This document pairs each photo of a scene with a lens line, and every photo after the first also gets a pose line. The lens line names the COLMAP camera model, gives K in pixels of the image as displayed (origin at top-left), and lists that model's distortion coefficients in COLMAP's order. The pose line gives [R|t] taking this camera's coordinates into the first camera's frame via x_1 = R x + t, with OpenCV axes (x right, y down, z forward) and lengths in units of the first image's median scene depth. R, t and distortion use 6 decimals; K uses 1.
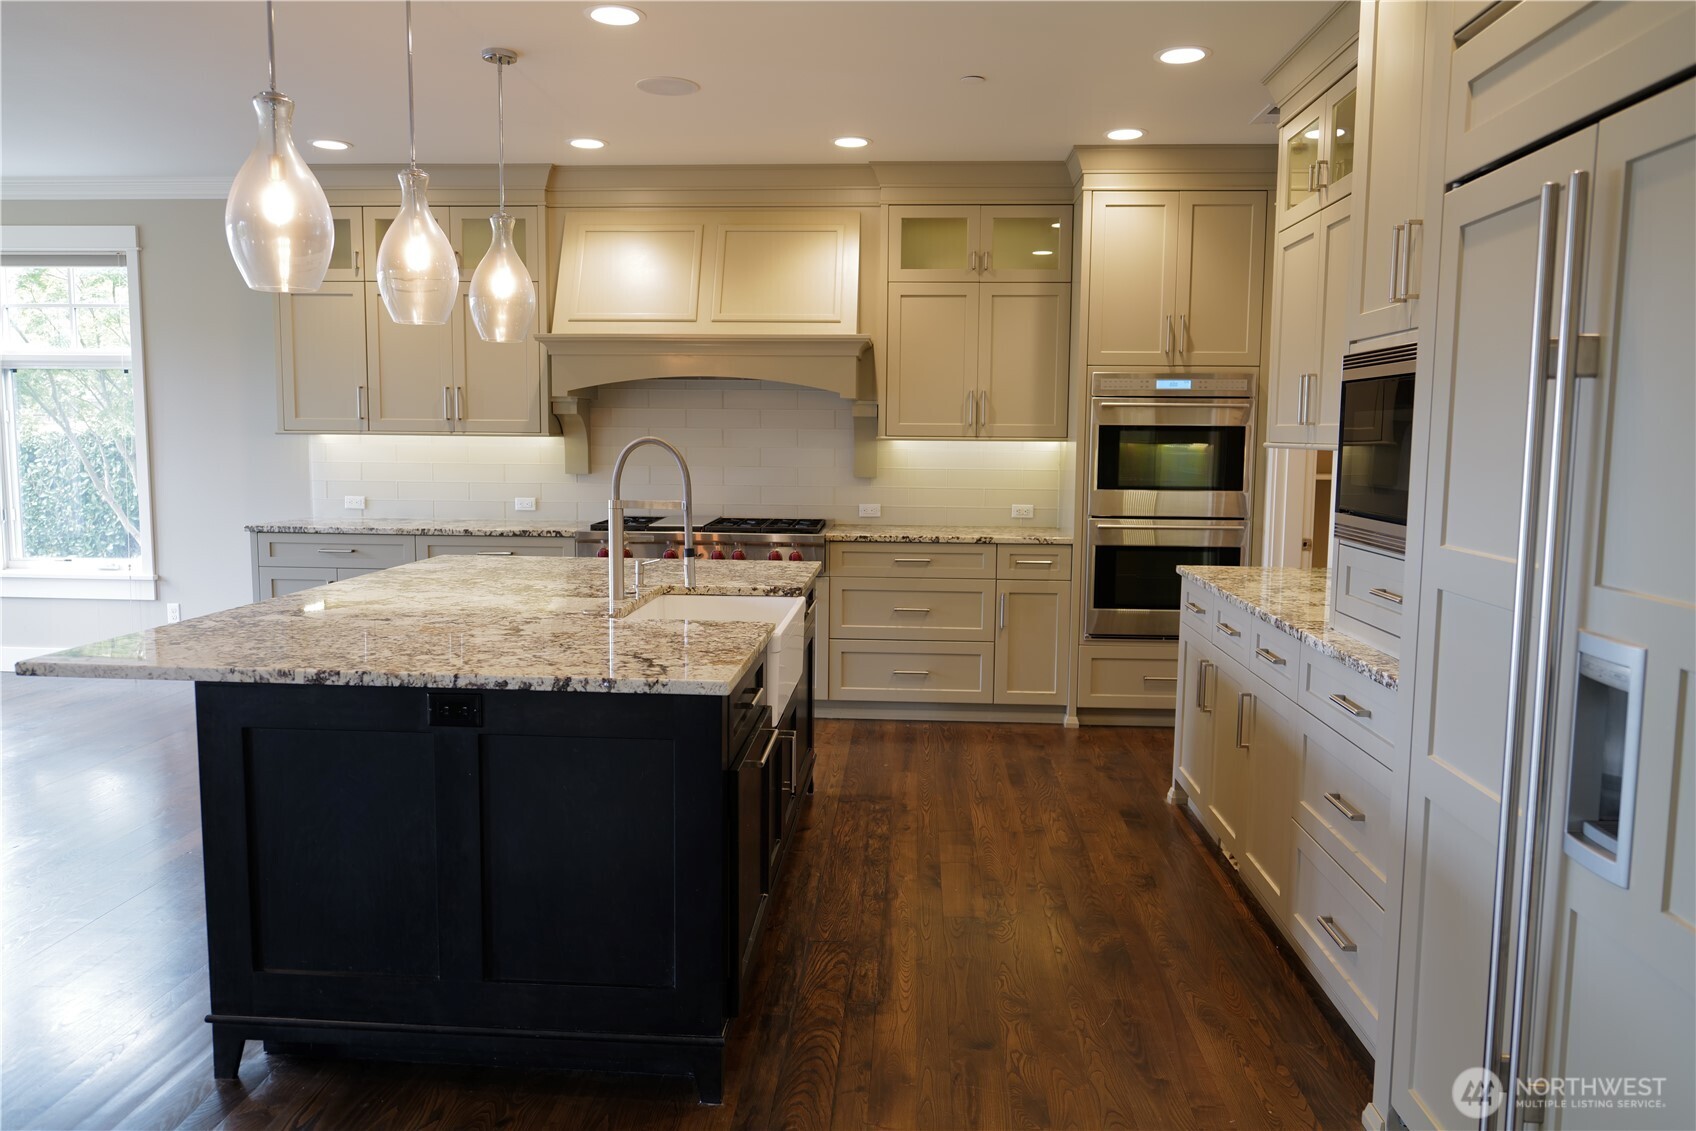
lens RADIAL K [[1176.3, 0, 840.8], [0, 1176.3, 560.8], [0, 0, 1]] dist [-0.016888, 0.008487]
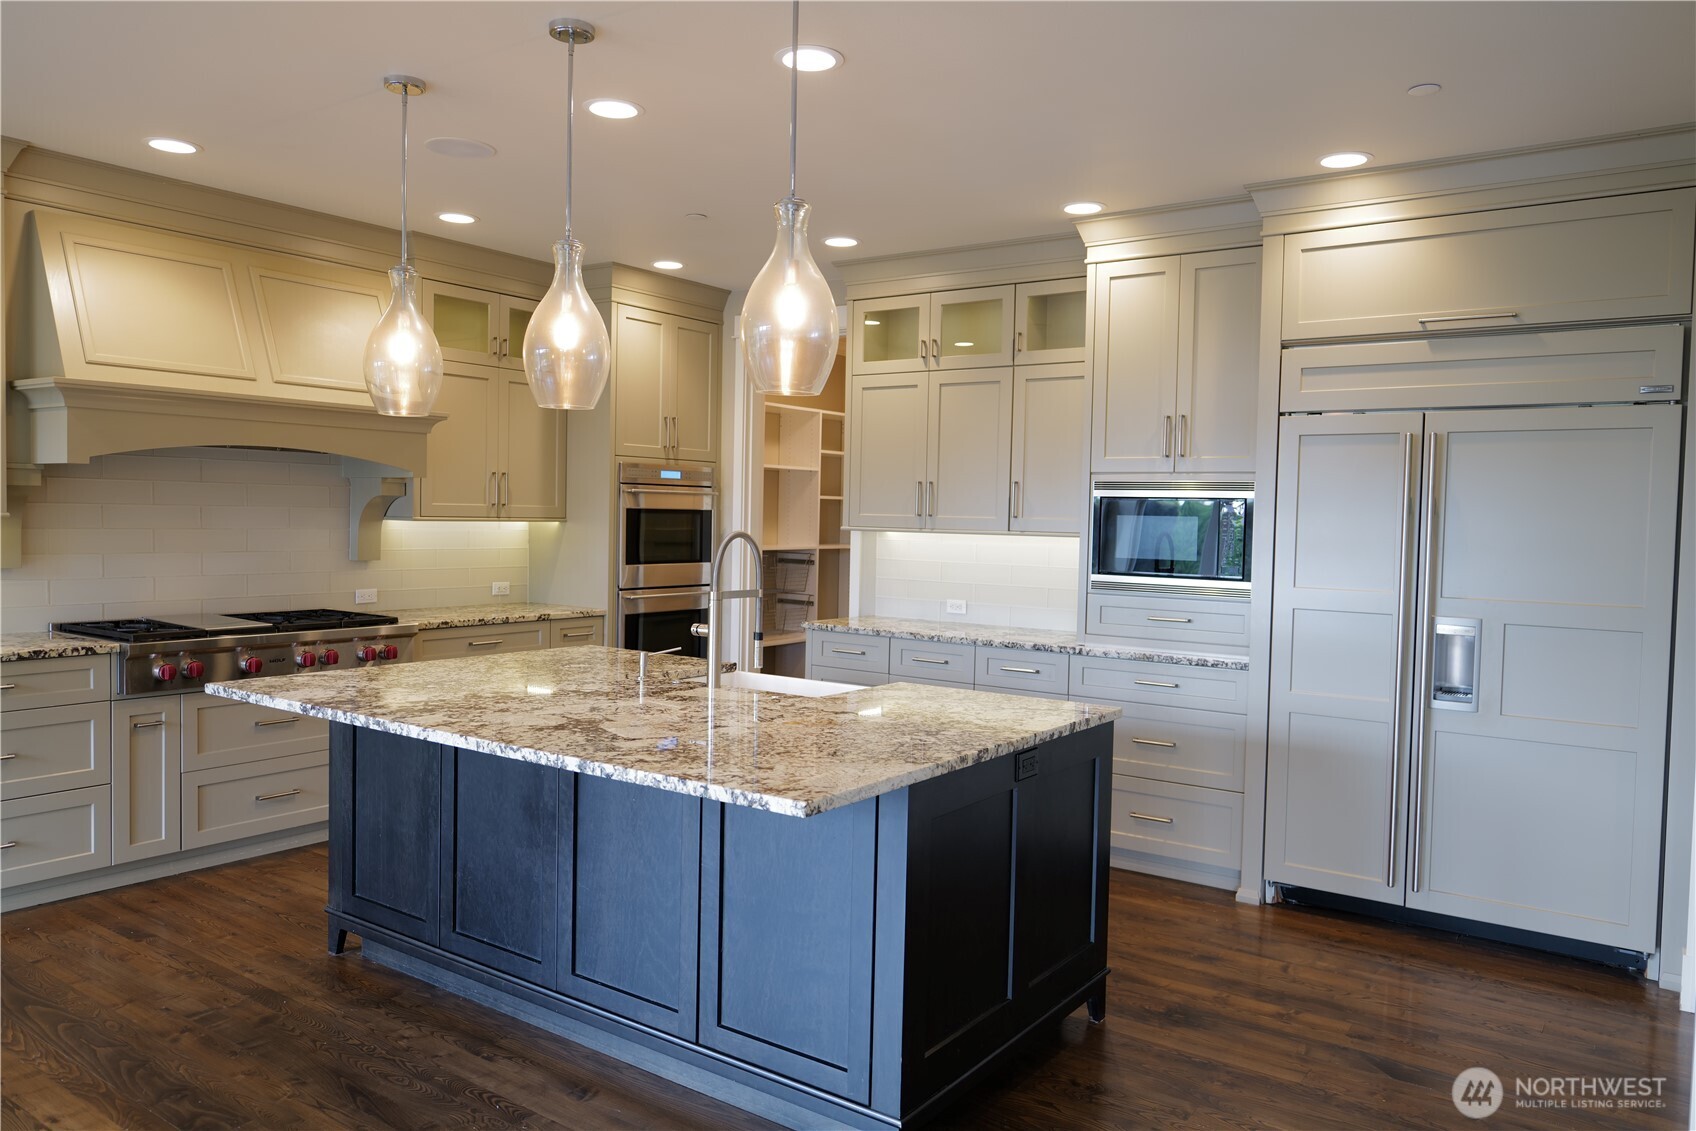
lens RADIAL K [[1193.2, 0, 848.0], [0, 1193.2, 565.5], [0, 0, 1]] dist [-0.005171, 0.001059]
pose [[0.526912, -0.035013, 0.849198, -0.631917], [0.075182, 0.997154, -0.005535, -0.037177], [-0.846588, 0.066761, 0.528045, 0.209412]]
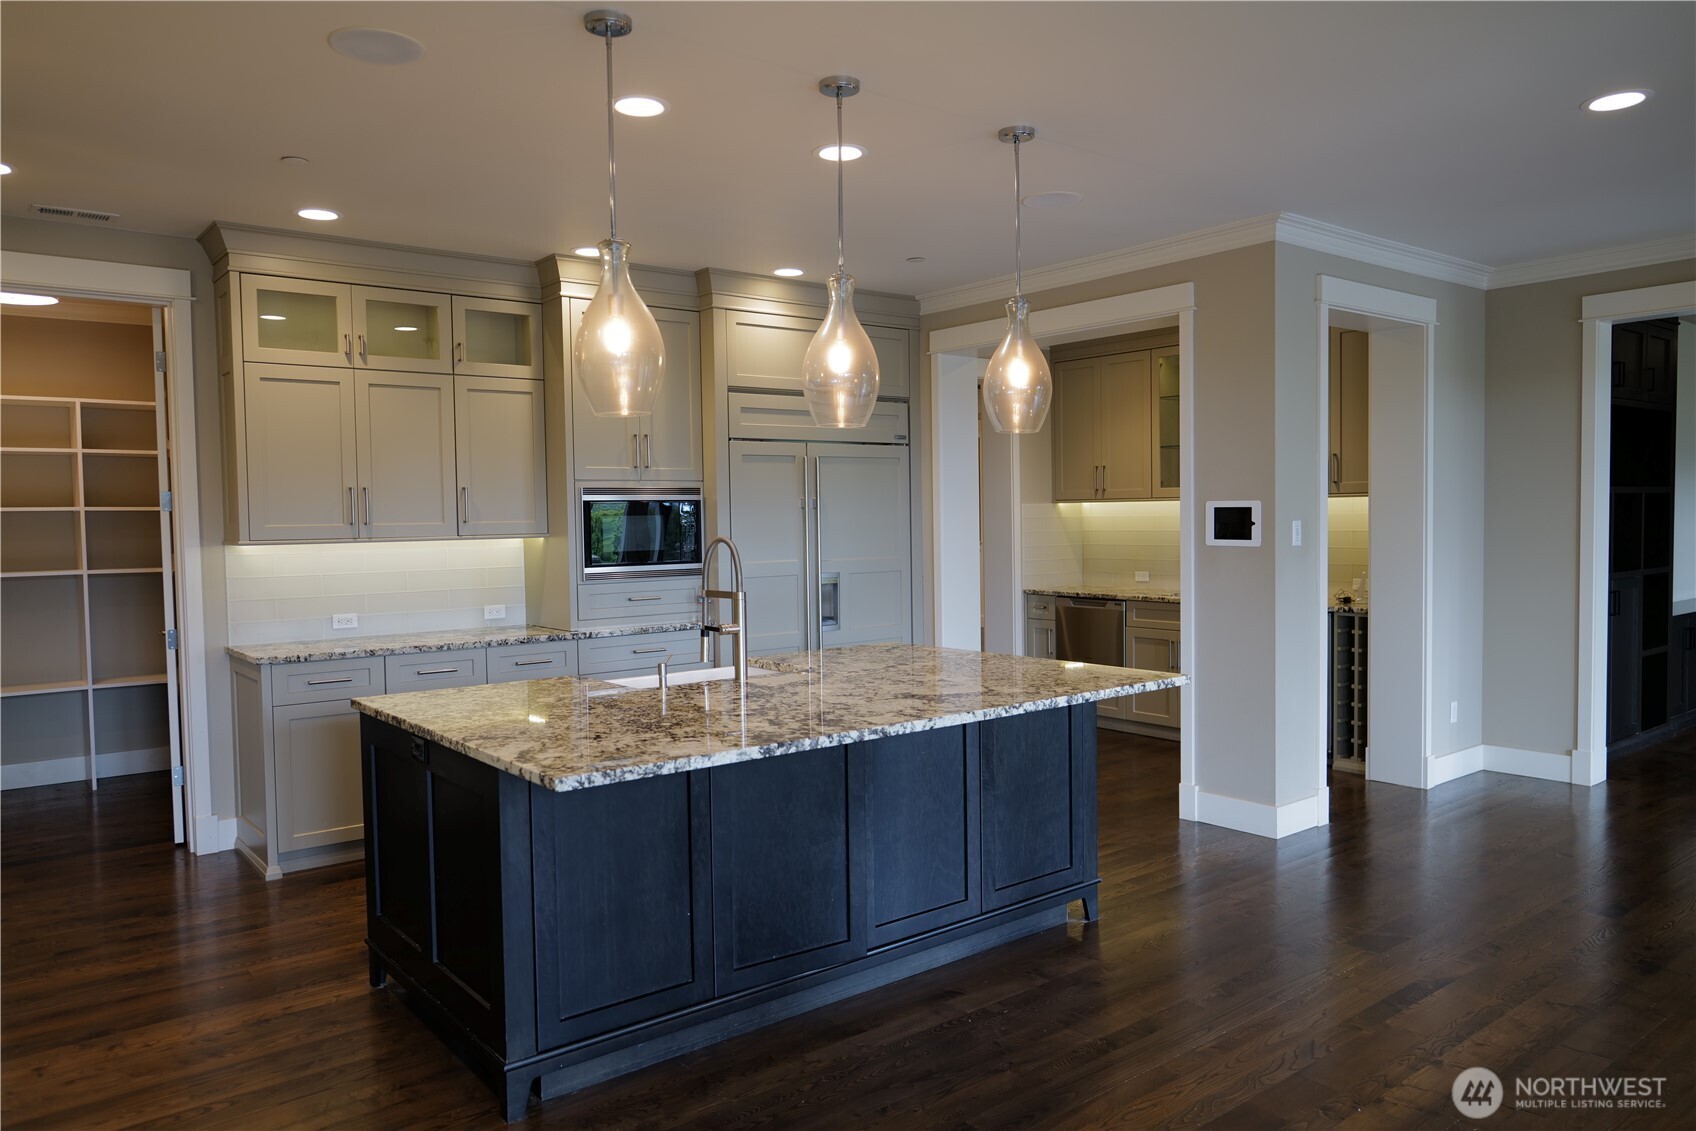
lens RADIAL K [[1165.5, 0, 848.0], [0, 1165.5, 565.5], [0, 0, 1]] dist [-0.023214, 0.003565]
pose [[-0.671090, -0.030798, 0.740736, -0.674350], [0.089254, 0.988514, 0.121962, -0.126399], [-0.735984, 0.147961, -0.660633, 1.024247]]
